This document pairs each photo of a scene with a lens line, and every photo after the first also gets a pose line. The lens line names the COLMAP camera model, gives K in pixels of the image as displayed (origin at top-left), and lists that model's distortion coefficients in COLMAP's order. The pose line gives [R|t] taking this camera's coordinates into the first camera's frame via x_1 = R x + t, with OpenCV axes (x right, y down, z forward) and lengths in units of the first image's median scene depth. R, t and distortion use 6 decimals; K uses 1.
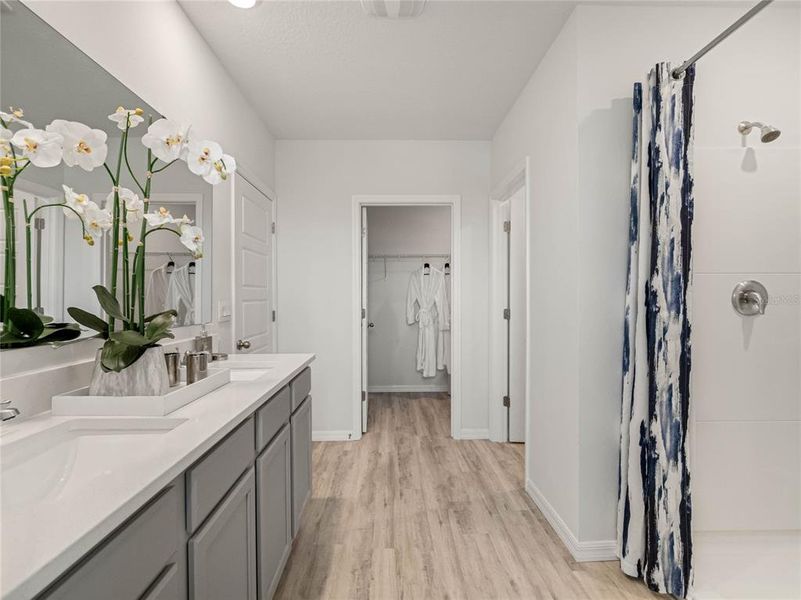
lens RADIAL K [[405.3, 0, 399.9], [0, 405.3, 302.0], [0, 0, 1]] dist [-0.003871, -0.000676]
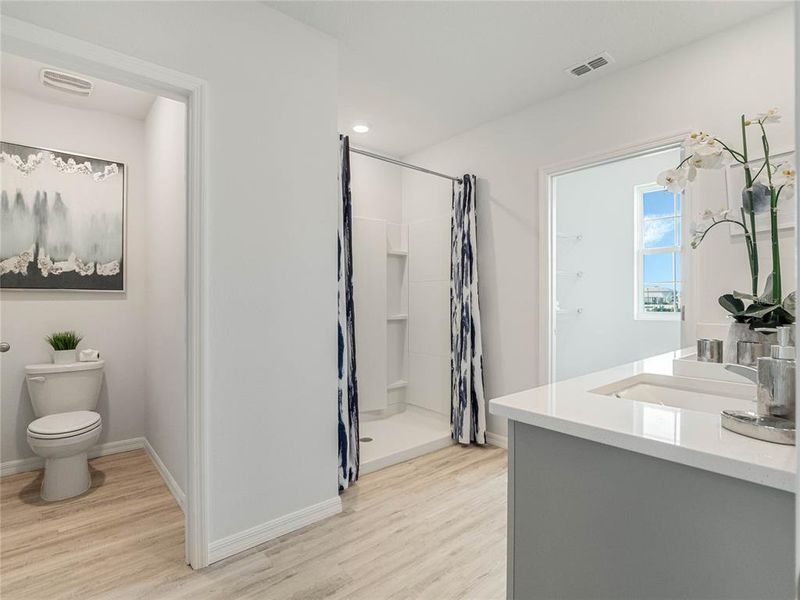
lens RADIAL K [[404.8, 0, 397.2], [0, 404.8, 298.4], [0, 0, 1]] dist [-0.003871, -0.000676]
pose [[-0.631047, -0.003670, 0.775736, -0.536501], [0.000388, 0.999987, 0.005046, 0.009230], [-0.775744, 0.003485, -0.631038, 1.488185]]
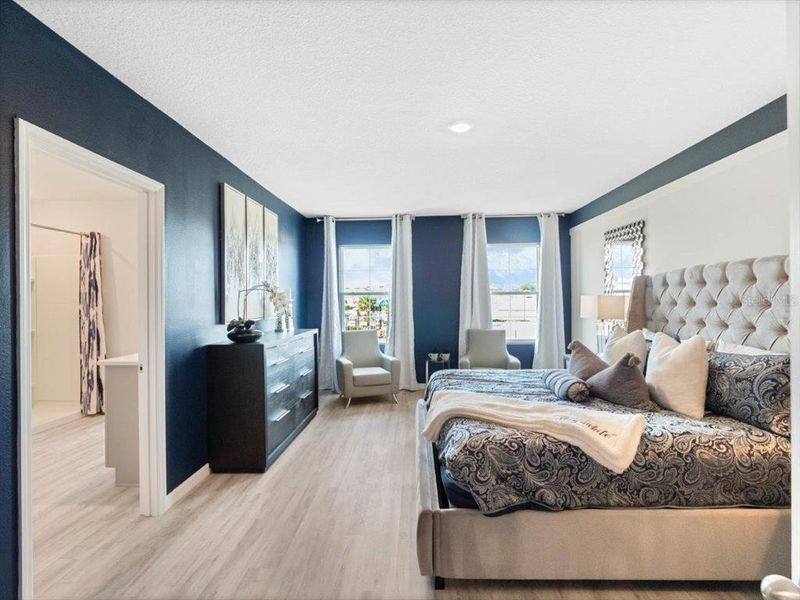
lens RADIAL K [[404.8, 0, 397.3], [0, 404.8, 301.3], [0, 0, 1]] dist [-0.003871, -0.000676]
pose [[-0.997236, 0.005378, 0.074102, -1.259723], [0.005466, 0.999985, 0.000988, -0.052173], [-0.074096, 0.001391, -0.997250, 2.308907]]
